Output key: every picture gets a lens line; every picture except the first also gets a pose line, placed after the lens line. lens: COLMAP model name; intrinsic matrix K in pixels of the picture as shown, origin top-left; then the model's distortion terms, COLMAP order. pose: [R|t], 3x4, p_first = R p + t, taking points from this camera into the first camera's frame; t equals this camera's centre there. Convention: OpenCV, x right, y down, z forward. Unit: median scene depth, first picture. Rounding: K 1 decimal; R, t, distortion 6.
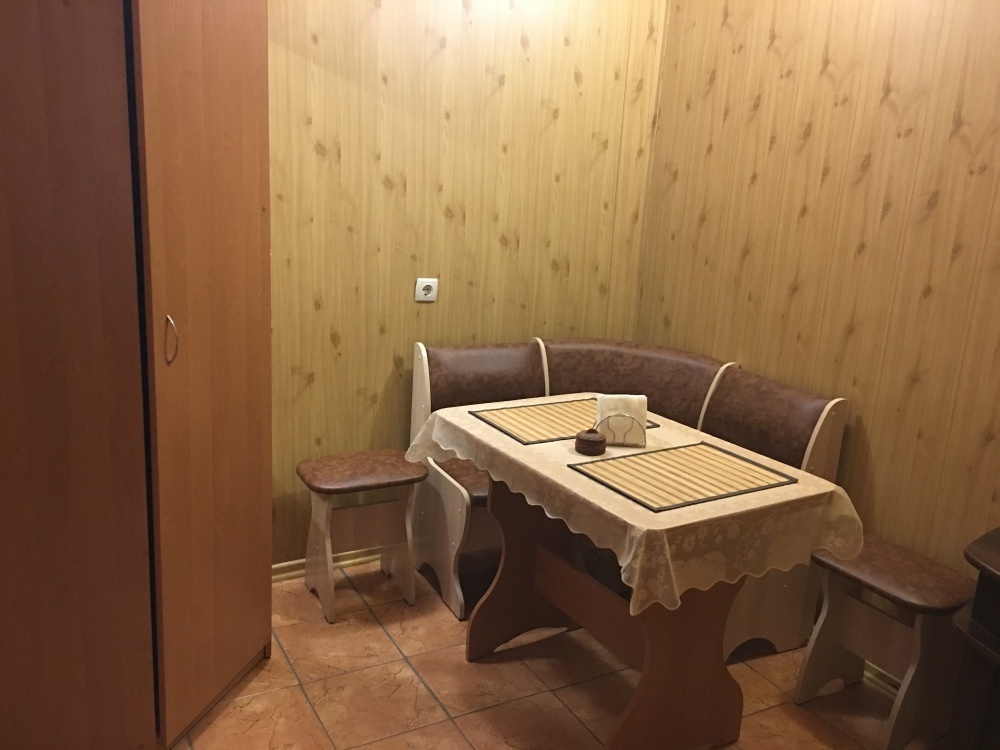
lens RADIAL K [[840.4, 0, 501.4], [0, 840.4, 379.3], [0, 0, 1]] dist [0.064807, -0.073796]
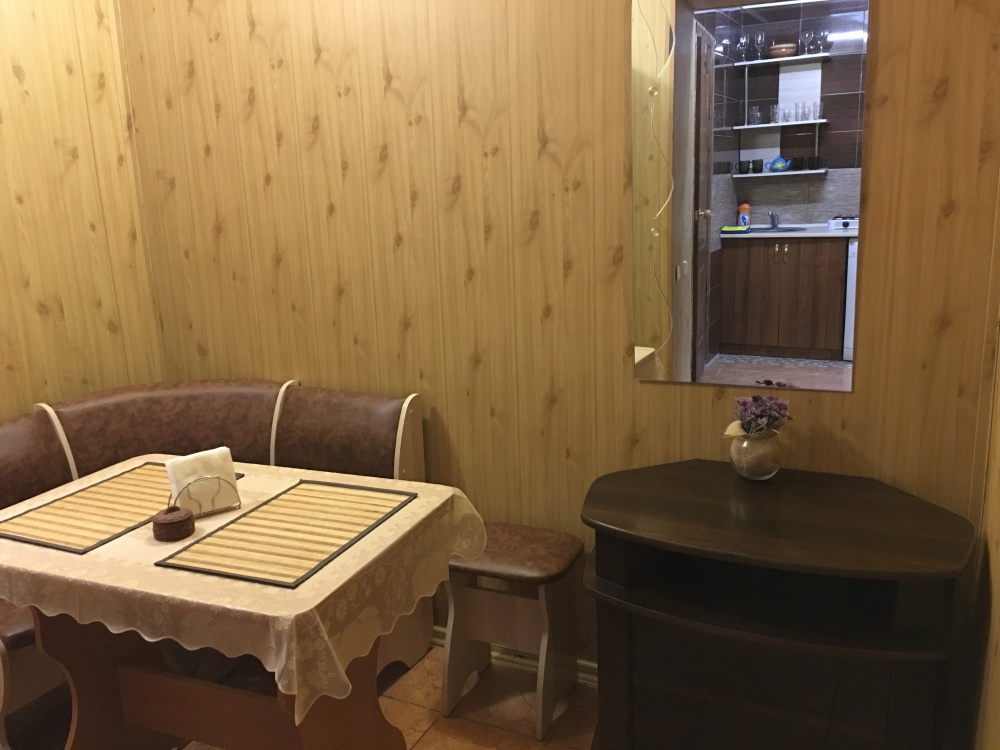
lens RADIAL K [[840.4, 0, 503.1], [0, 840.4, 372.2], [0, 0, 1]] dist [0.064807, -0.073796]
pose [[0.815643, -0.210663, 0.538839, -0.032203], [0.218629, 0.974523, 0.050058, -0.028280], [-0.535657, 0.076977, 0.840920, 0.128217]]
